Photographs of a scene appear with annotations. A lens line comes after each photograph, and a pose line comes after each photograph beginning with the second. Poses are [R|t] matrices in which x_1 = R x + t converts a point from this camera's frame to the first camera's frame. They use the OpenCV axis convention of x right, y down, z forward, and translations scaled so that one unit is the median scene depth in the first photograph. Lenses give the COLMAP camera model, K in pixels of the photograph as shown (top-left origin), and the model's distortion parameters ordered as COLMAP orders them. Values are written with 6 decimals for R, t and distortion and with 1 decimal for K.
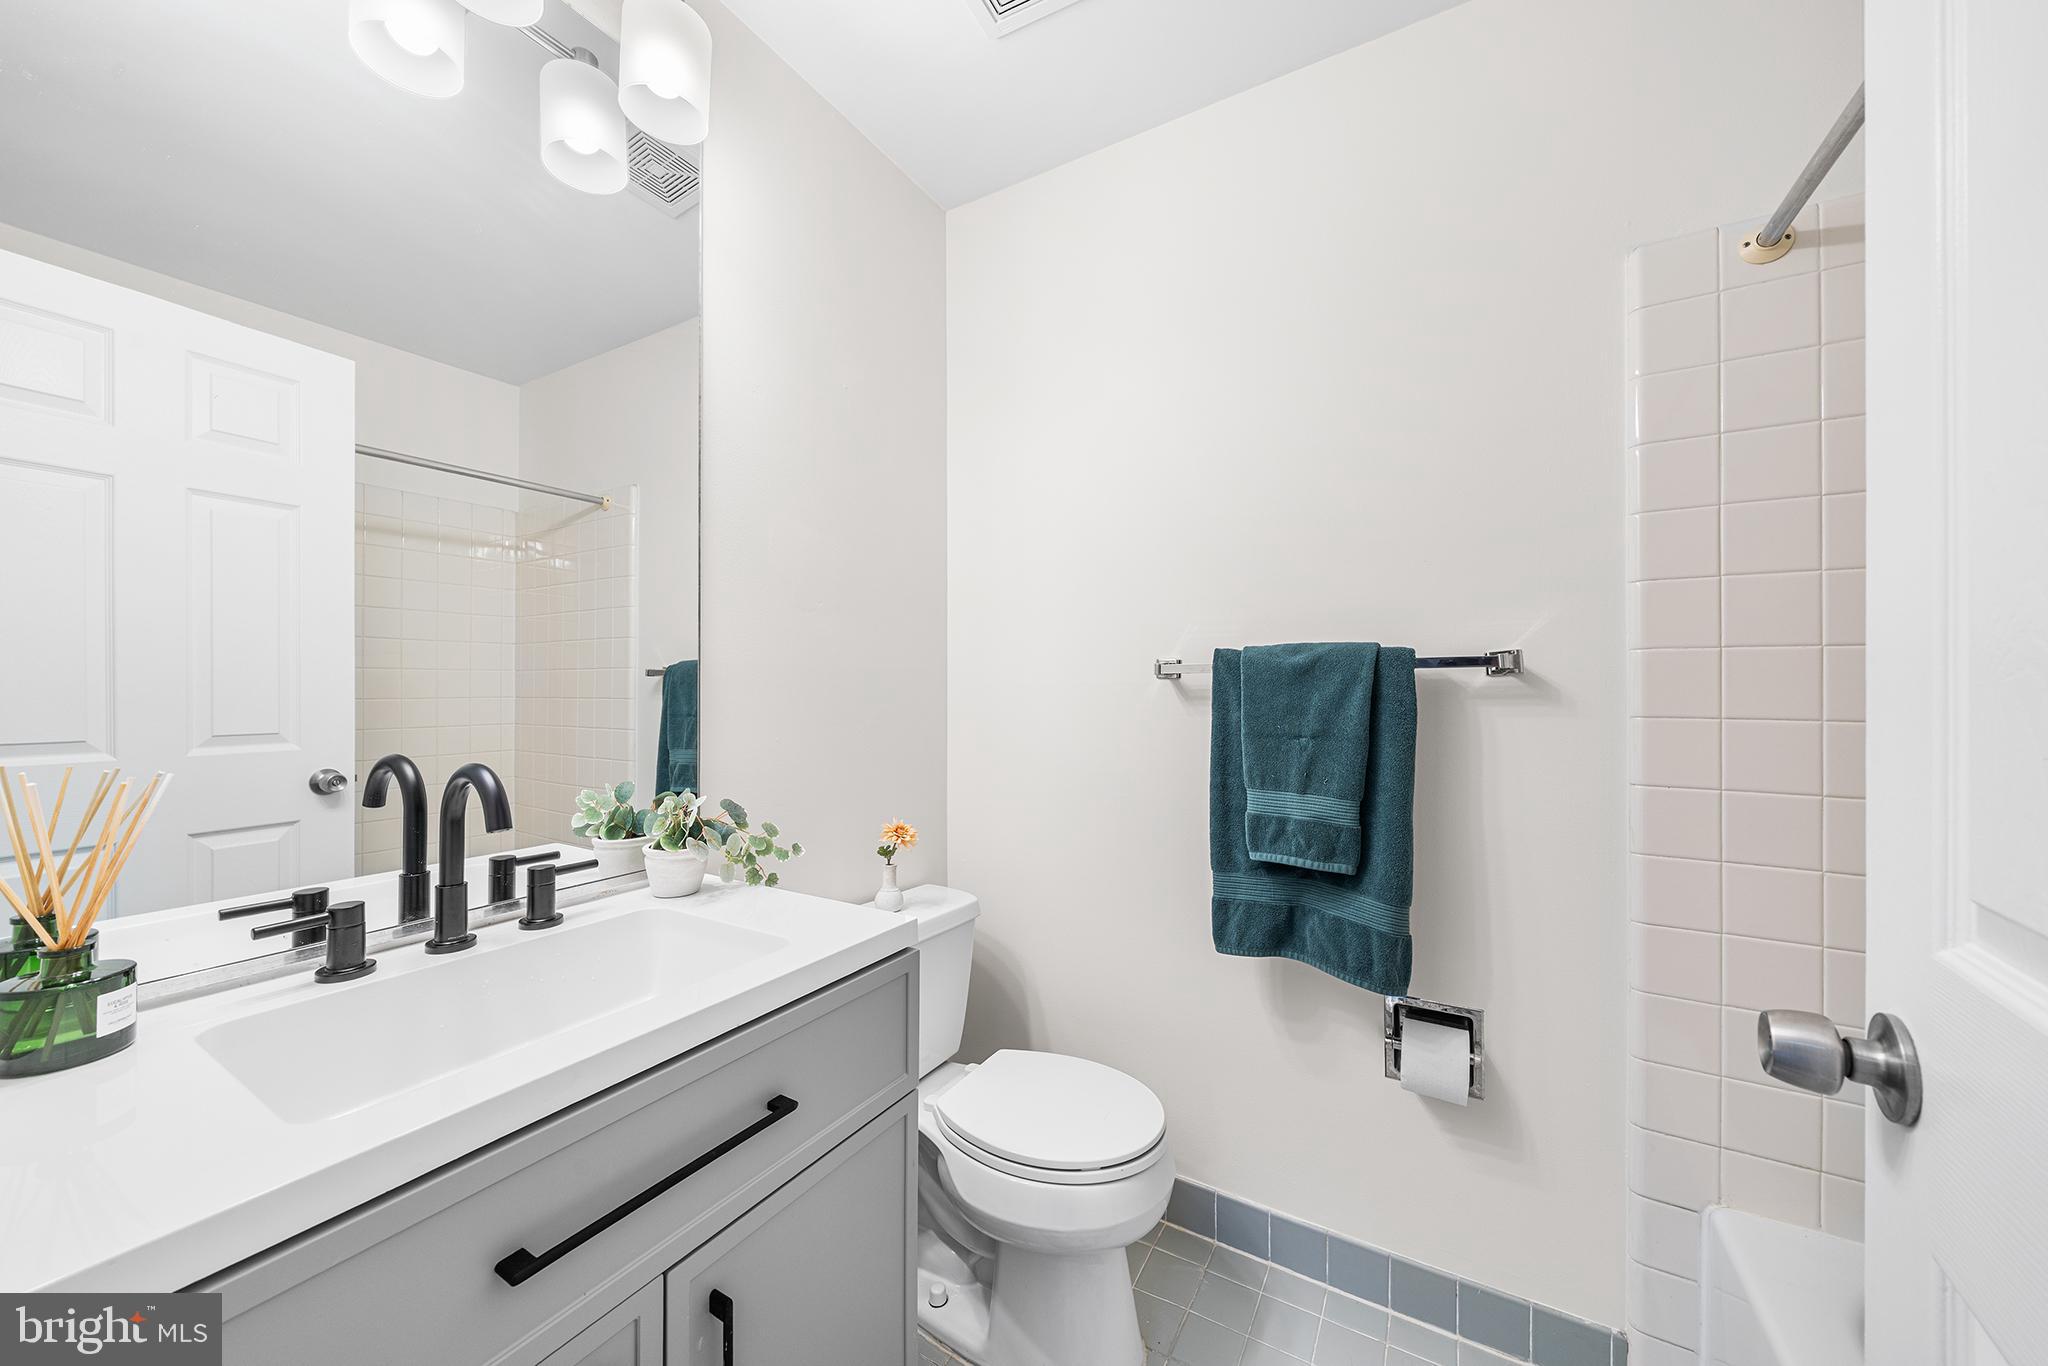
lens RADIAL K [[739.2, 0, 1024.0], [0, 739.2, 683.0], [0, 0, 1]] dist [-0.008354, 0.005743]
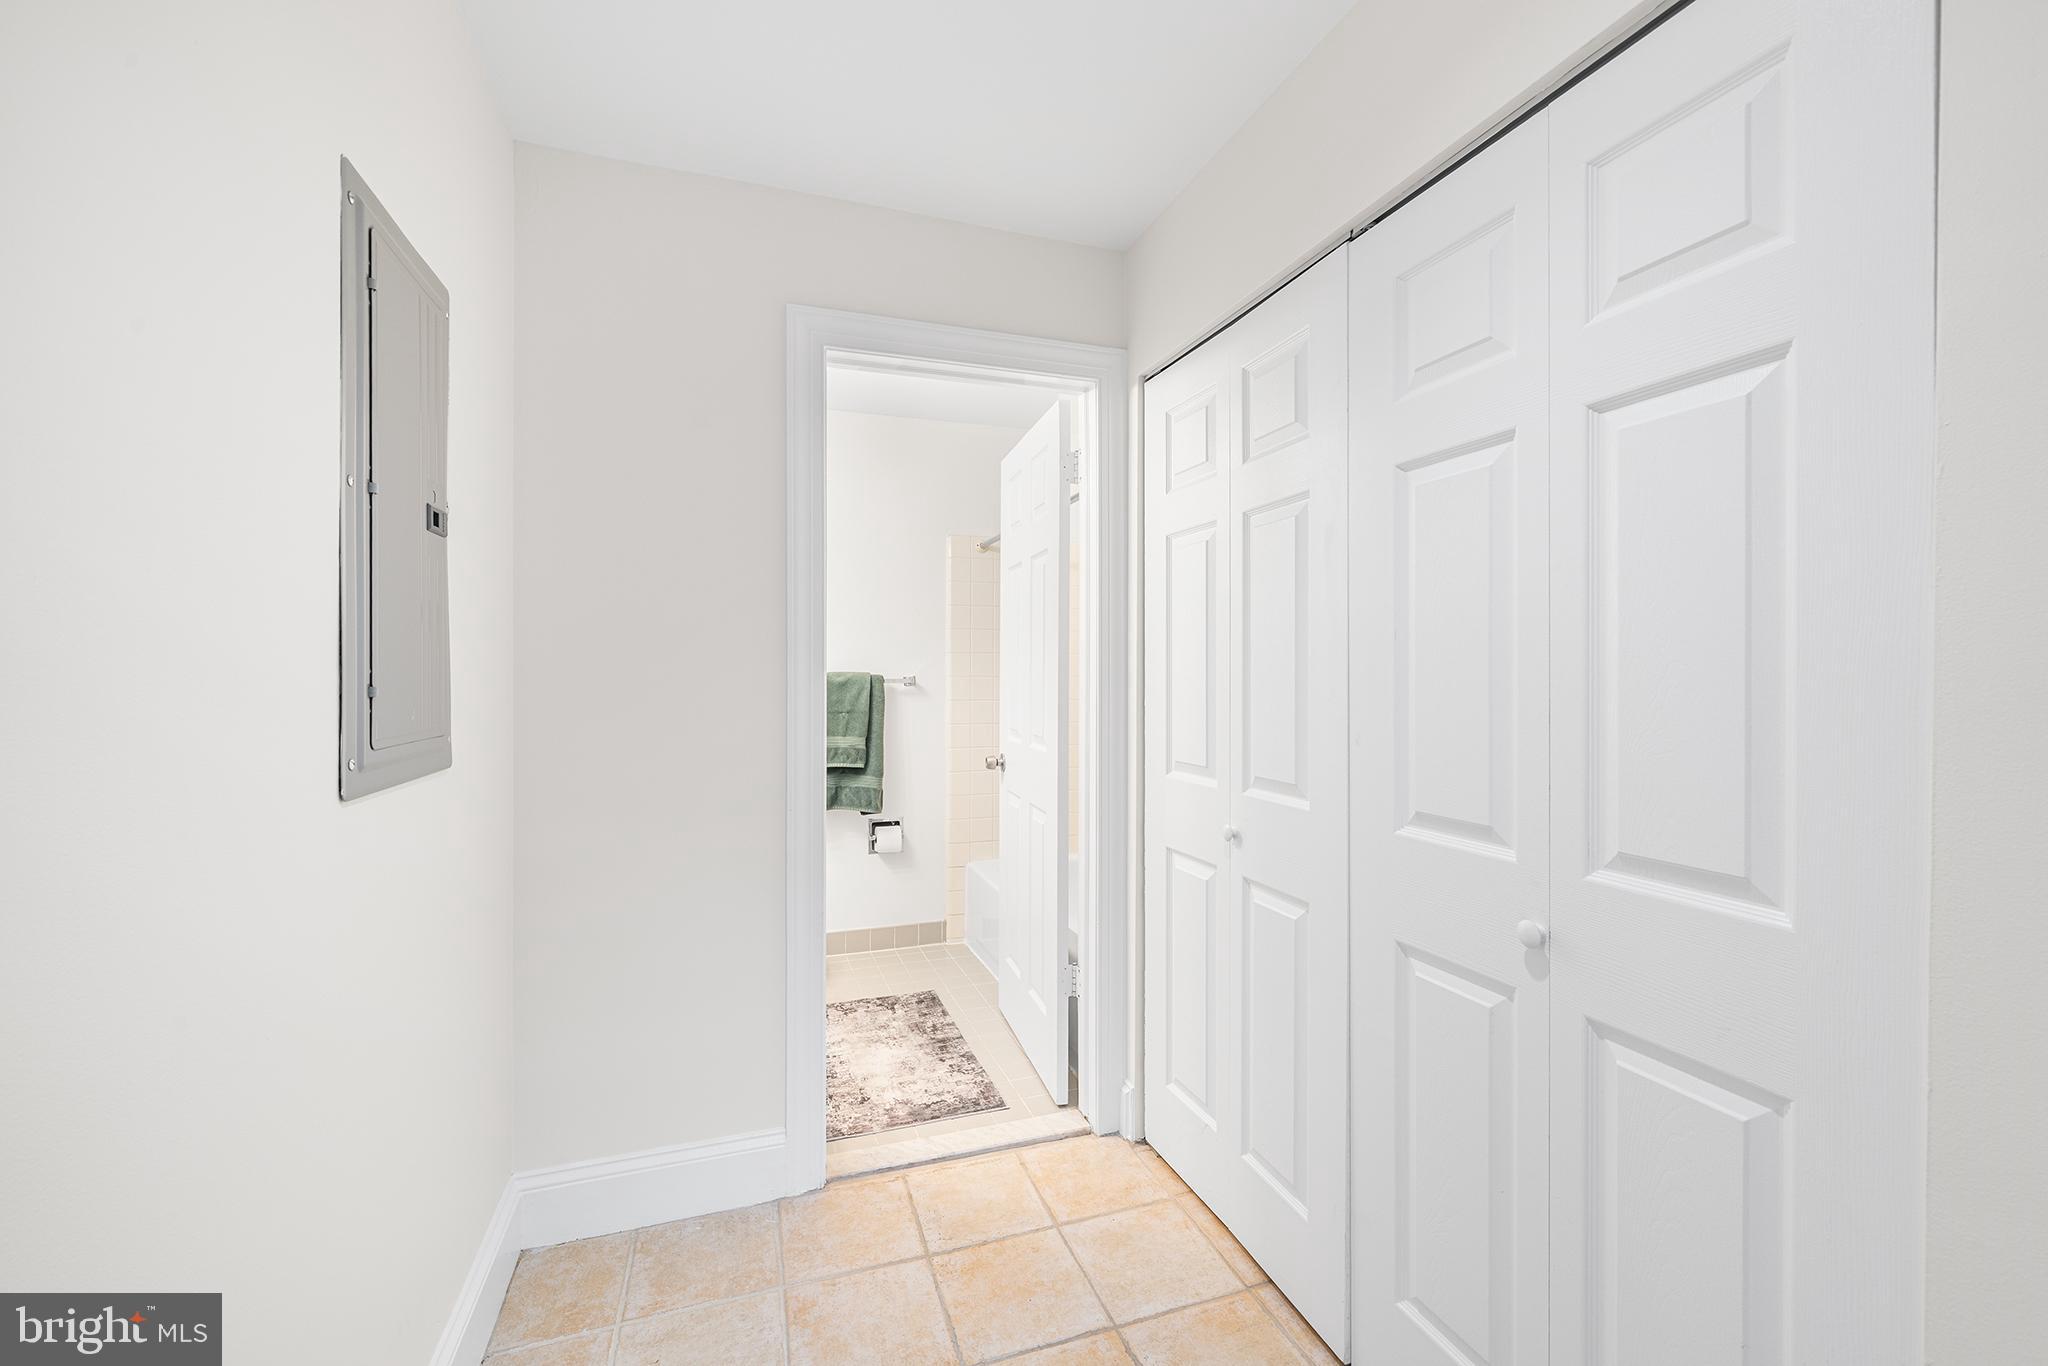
lens RADIAL K [[849.2, 0, 1015.3], [0, 849.2, 681.1], [0, 0, 1]] dist [-0.002014, -0.000118]
pose [[0.656221, -0.008224, 0.754524, -1.358659], [-0.000638, 0.999934, 0.011454, -0.061204], [-0.754569, -0.007997, 0.656172, -1.238491]]
